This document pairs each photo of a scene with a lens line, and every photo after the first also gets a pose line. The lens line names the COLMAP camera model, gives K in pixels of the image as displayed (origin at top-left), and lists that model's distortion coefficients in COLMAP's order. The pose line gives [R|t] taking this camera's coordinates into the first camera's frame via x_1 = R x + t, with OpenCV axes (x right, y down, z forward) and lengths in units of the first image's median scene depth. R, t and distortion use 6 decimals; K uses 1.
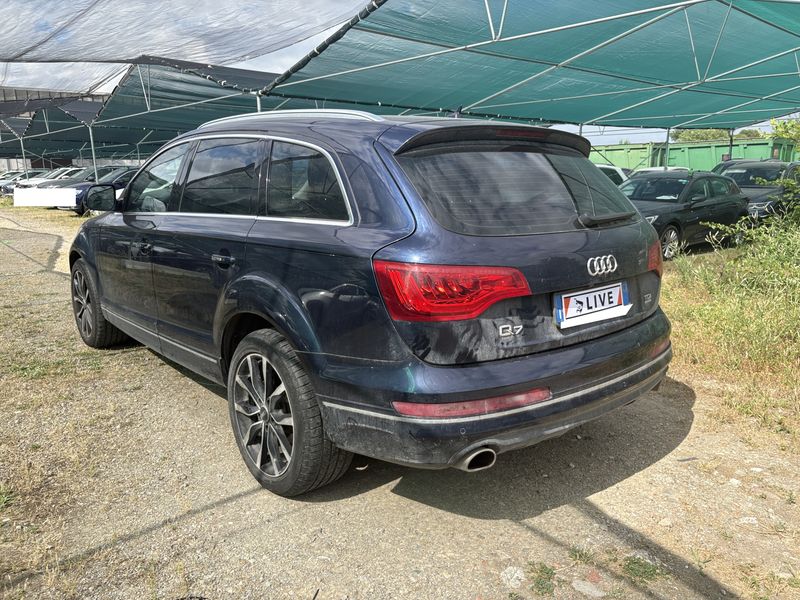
lens RADIAL K [[612.7, 0, 400.7], [0, 612.7, 295.7], [0, 0, 1]] dist [0.069648, -0.118552]
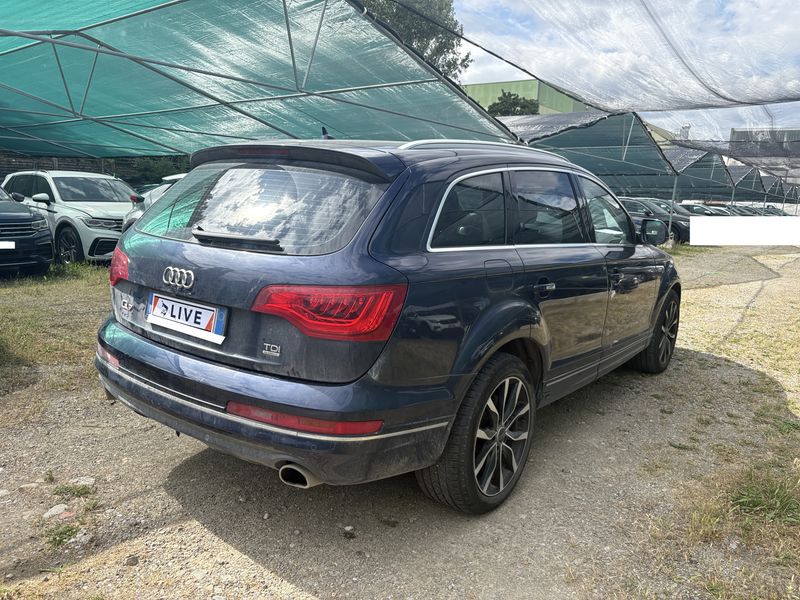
lens RADIAL K [[612.7, 0, 400.7], [0, 612.7, 295.7], [0, 0, 1]] dist [0.069648, -0.118552]
pose [[0.214863, 0.175936, -0.960667, 1.425095], [-0.242437, 0.962461, 0.122041, -0.240065], [0.946075, 0.206679, 0.249450, 1.134728]]
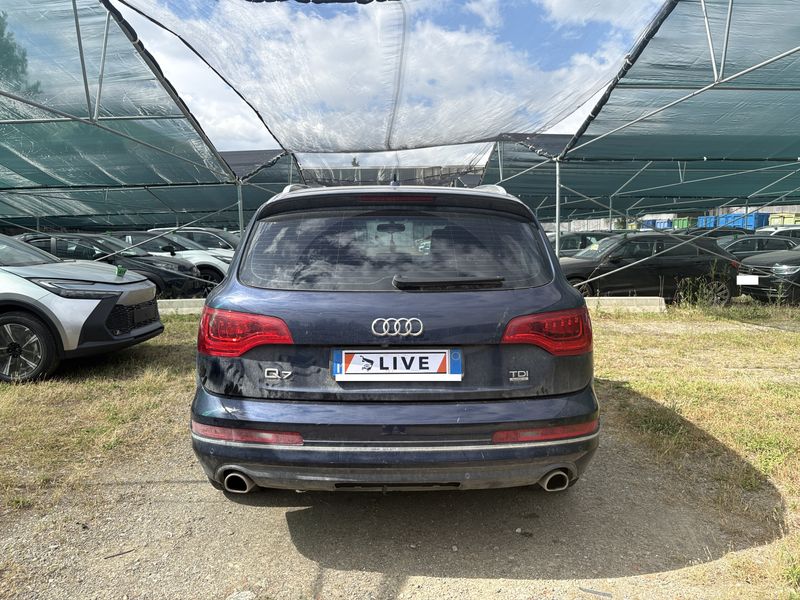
lens RADIAL K [[612.7, 0, 400.7], [0, 612.7, 295.7], [0, 0, 1]] dist [0.069648, -0.118552]
pose [[0.772809, 0.060791, -0.631721, 0.979904], [-0.122297, 0.991010, -0.054245, -0.047887], [0.622744, 0.119178, 0.773296, 0.244927]]
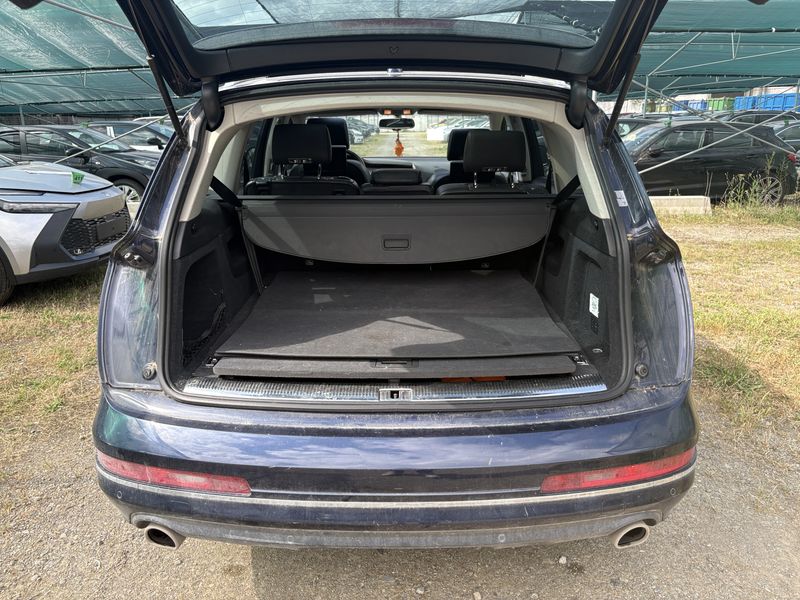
lens RADIAL K [[609.0, 0, 400.0], [0, 609.0, 300.0], [0, 0, 1]] dist [0.073991, -0.092312]
pose [[0.758132, 0.179396, -0.626939, 0.729788], [-0.120119, 0.983381, 0.136135, -0.155753], [0.640942, -0.027901, 0.767082, 0.557956]]
